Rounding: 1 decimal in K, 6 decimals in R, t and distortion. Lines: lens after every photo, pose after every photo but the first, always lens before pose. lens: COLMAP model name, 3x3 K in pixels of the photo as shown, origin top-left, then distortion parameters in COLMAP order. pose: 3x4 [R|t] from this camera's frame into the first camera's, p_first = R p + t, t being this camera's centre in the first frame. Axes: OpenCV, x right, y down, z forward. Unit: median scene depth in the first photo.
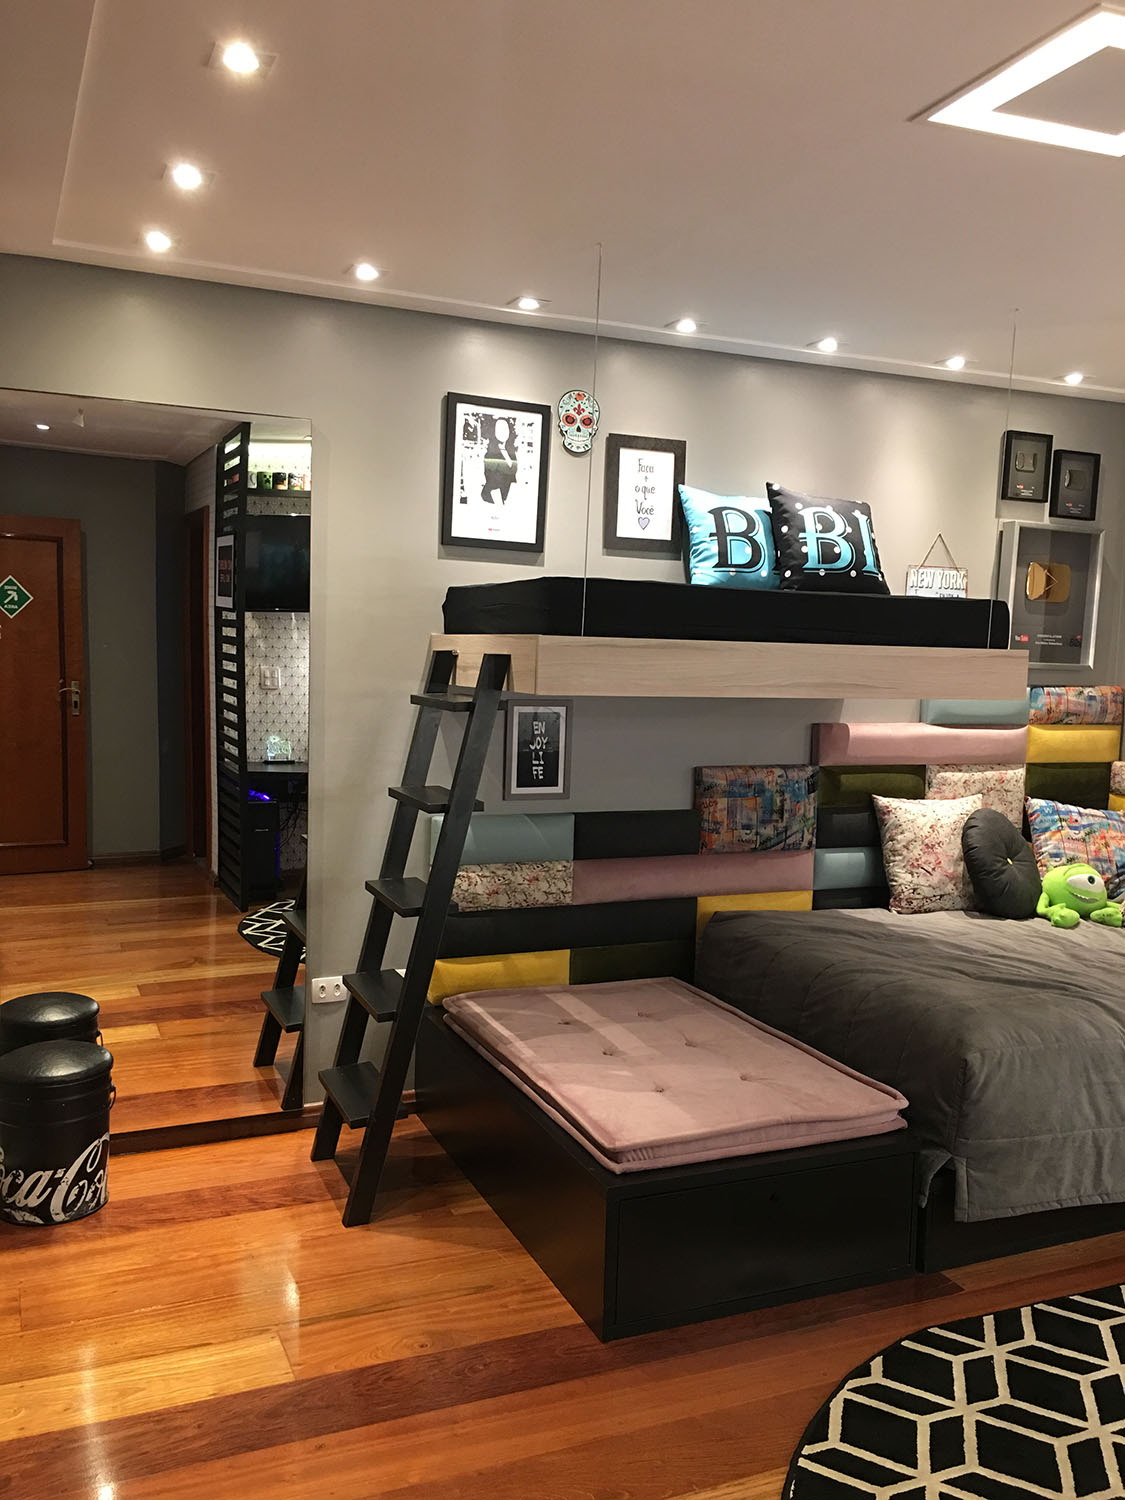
lens RADIAL K [[1285.6, 0, 579.0], [0, 1285.6, 743.5], [0, 0, 1]] dist [0.085734, -0.107387]
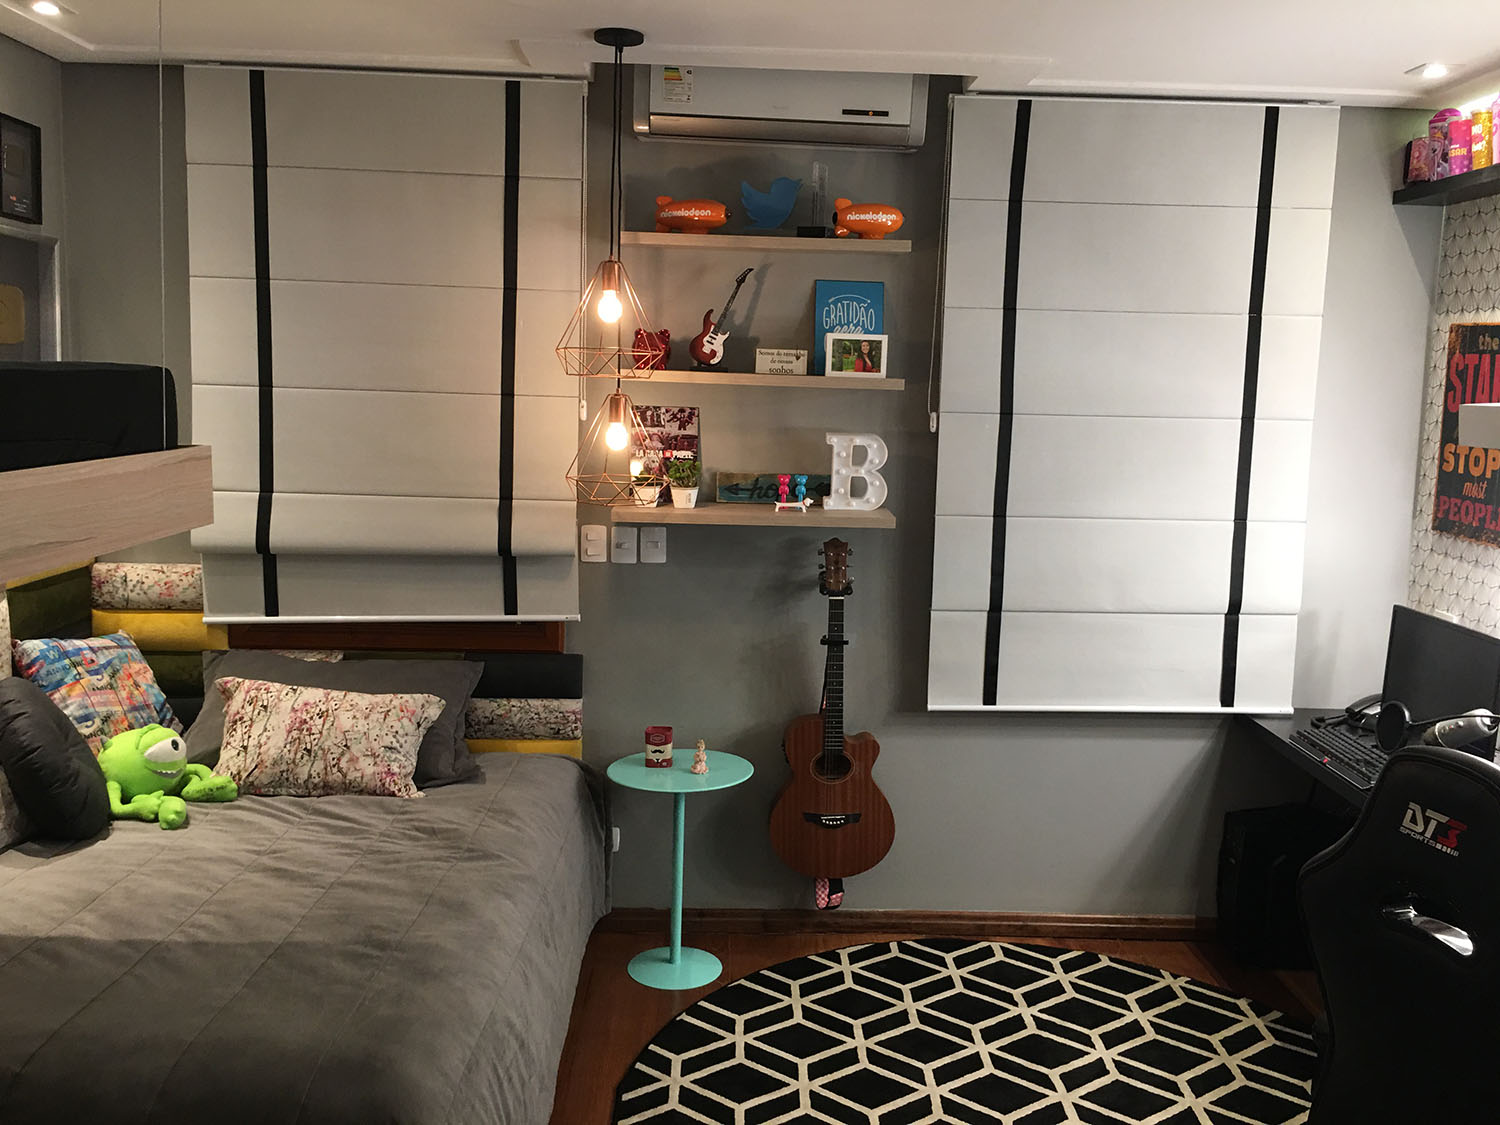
lens RADIAL K [[1284.7, 0, 746.0], [0, 1284.7, 539.4], [0, 0, 1]] dist [0.083691, -0.117629]
pose [[0.392582, -0.137739, 0.909344, -0.126047], [0.061386, 0.990441, 0.123521, -0.081565], [-0.917666, 0.007328, 0.397285, 0.456906]]
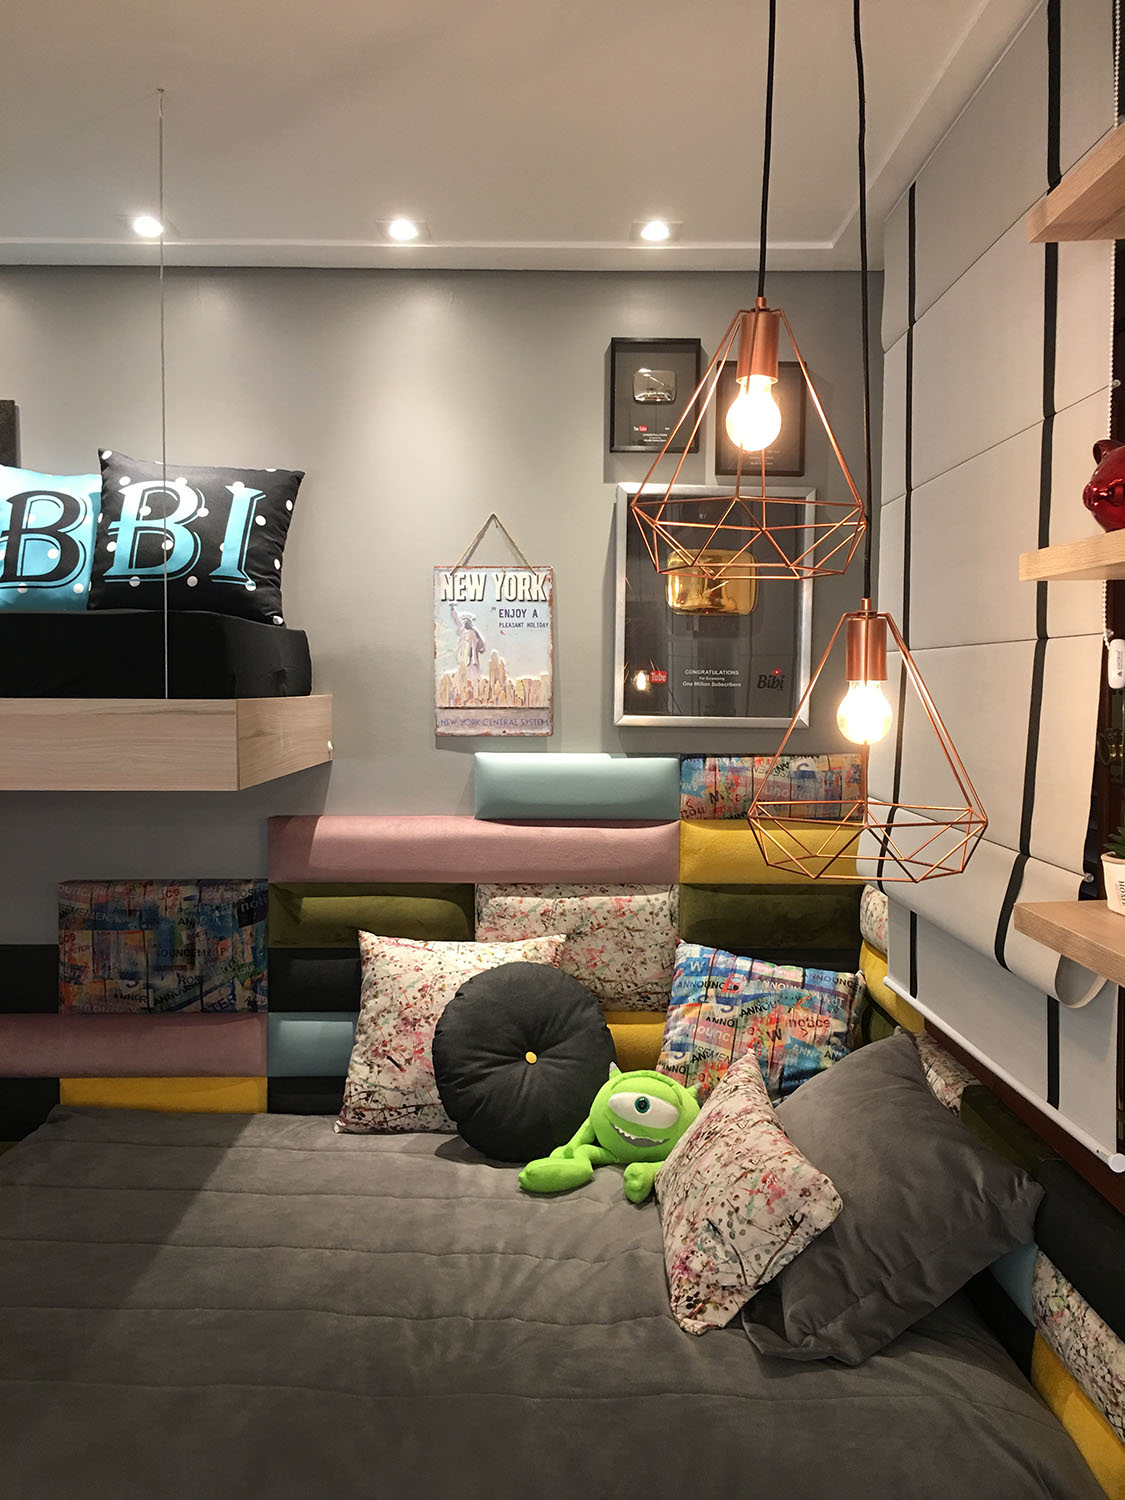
lens RADIAL K [[1285.6, 0, 579.0], [0, 1285.6, 743.5], [0, 0, 1]] dist [0.085734, -0.107387]
pose [[0.915840, -0.008639, -0.401451, 0.635601], [-0.008316, 0.999146, -0.040472, -0.029540], [0.401458, 0.040404, 0.914986, 0.506944]]
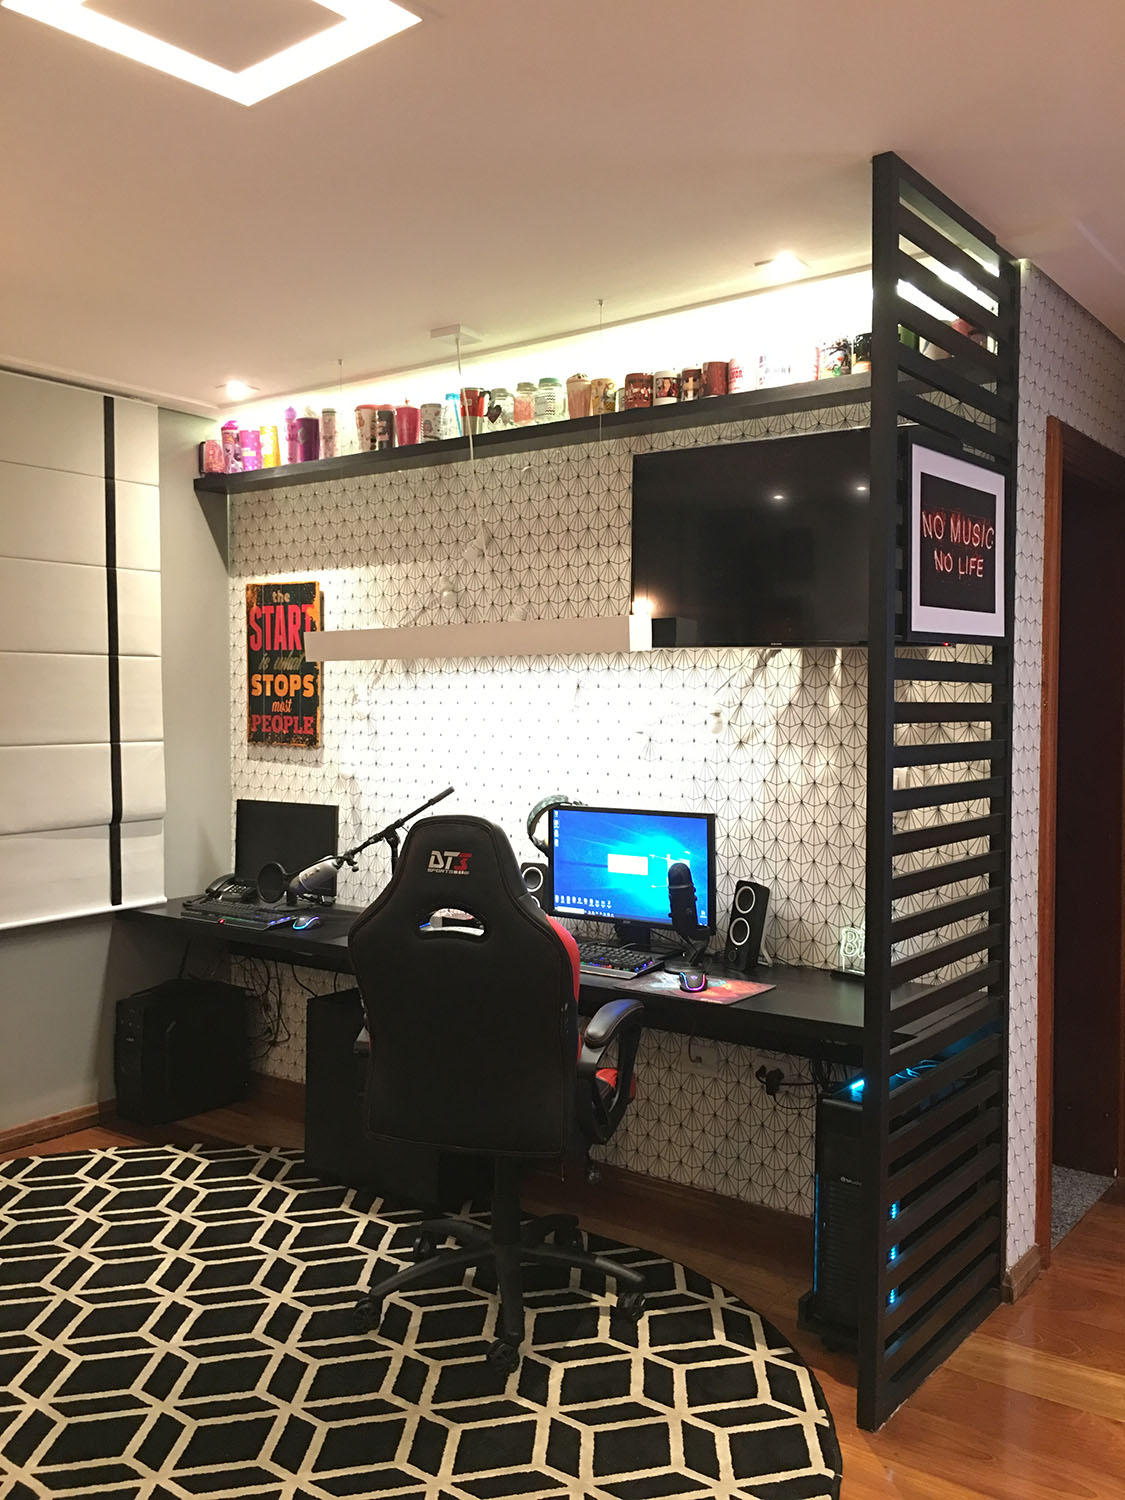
lens RADIAL K [[1284.7, 0, 572.6], [0, 1284.7, 747.7], [0, 0, 1]] dist [0.083691, -0.117629]
pose [[-0.487571, -0.058886, 0.871095, -0.260553], [0.056286, 0.993527, 0.098667, -0.042235], [-0.871267, 0.097138, -0.481100, 0.671986]]
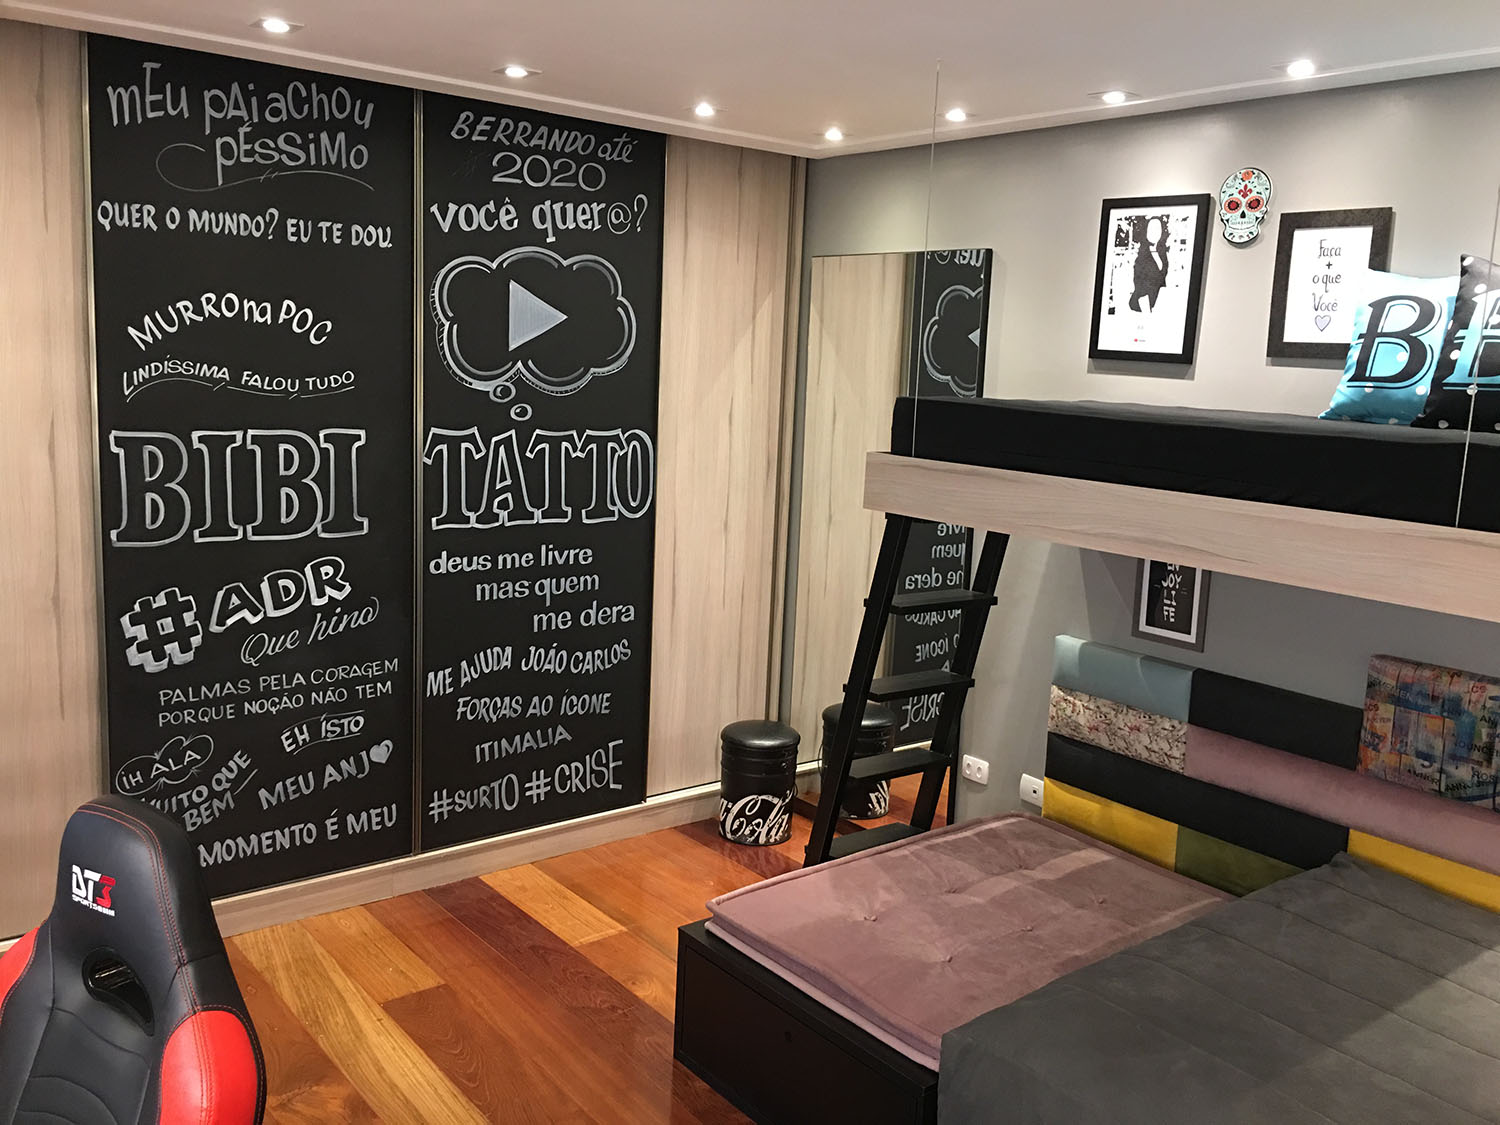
lens RADIAL K [[1284.7, 0, 746.0], [0, 1284.7, 539.4], [0, 0, 1]] dist [0.083691, -0.117629]
pose [[0.247263, 0.122617, -0.961159, 0.731399], [-0.116725, 0.988506, 0.096077, -0.078110], [0.961892, 0.088435, 0.258733, 0.482460]]
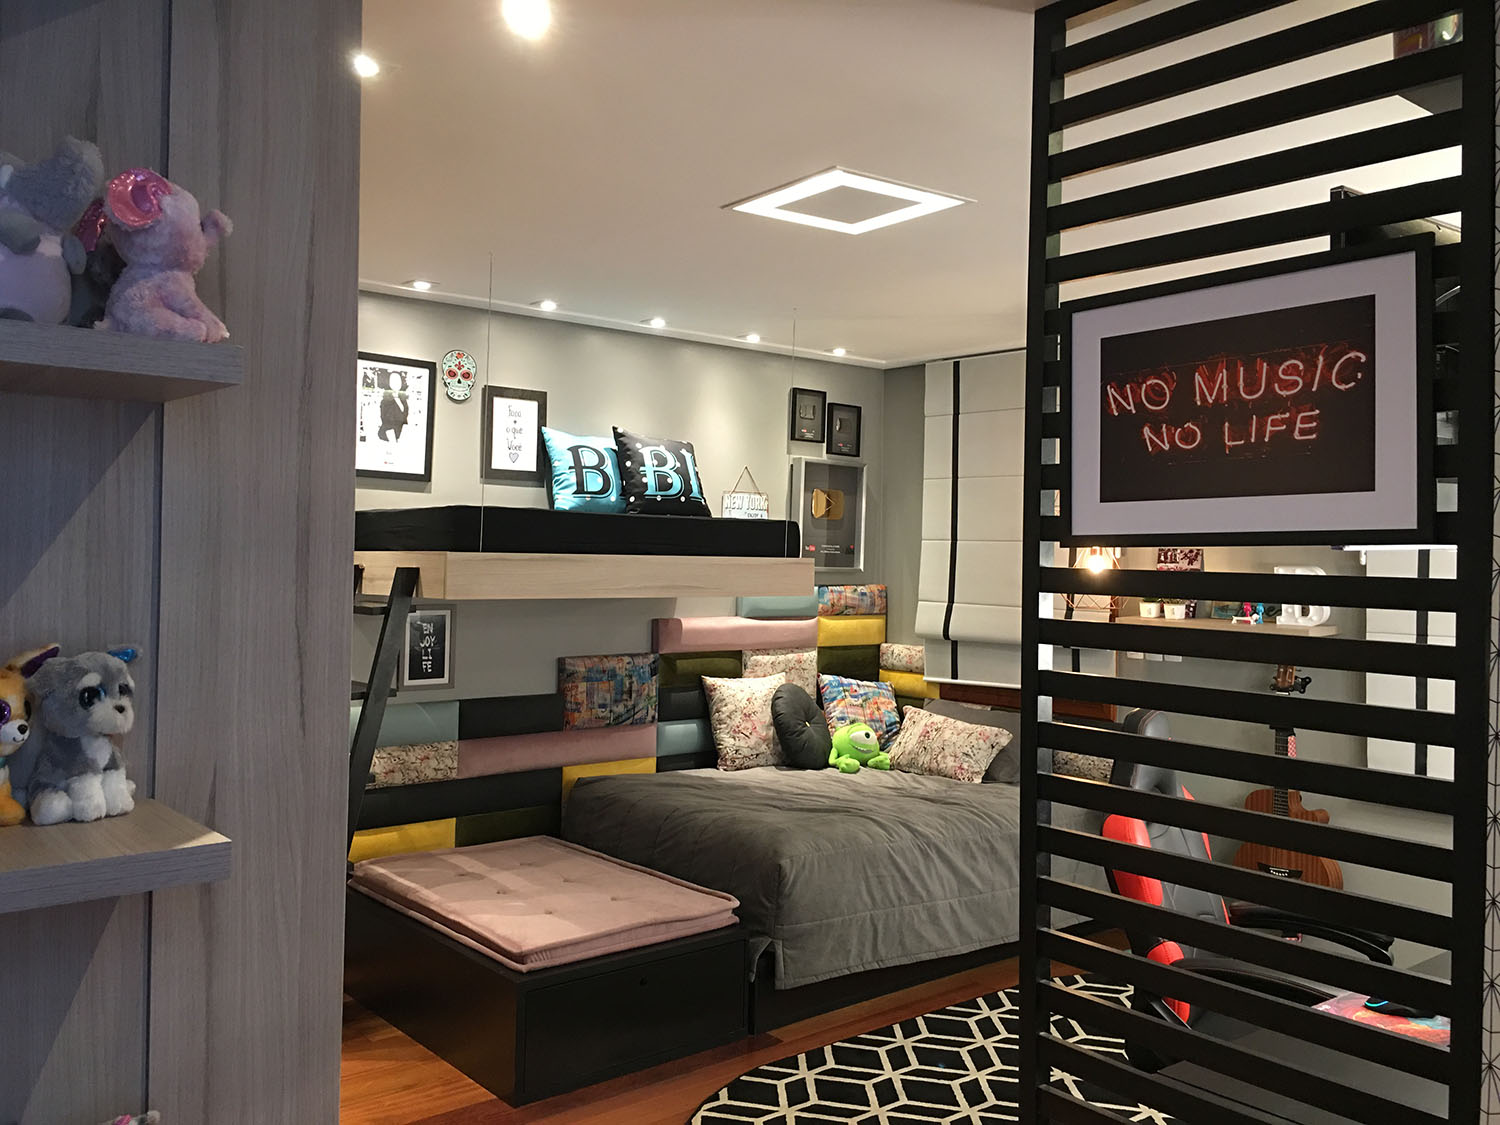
lens RADIAL K [[1285.6, 0, 749.9], [0, 1285.6, 537.8], [0, 0, 1]] dist [0.085734, -0.107387]
pose [[0.961680, -0.009139, 0.274023, -0.070004], [0.032757, 0.996115, -0.081739, 0.011395], [-0.272212, 0.087583, 0.958243, -0.221638]]
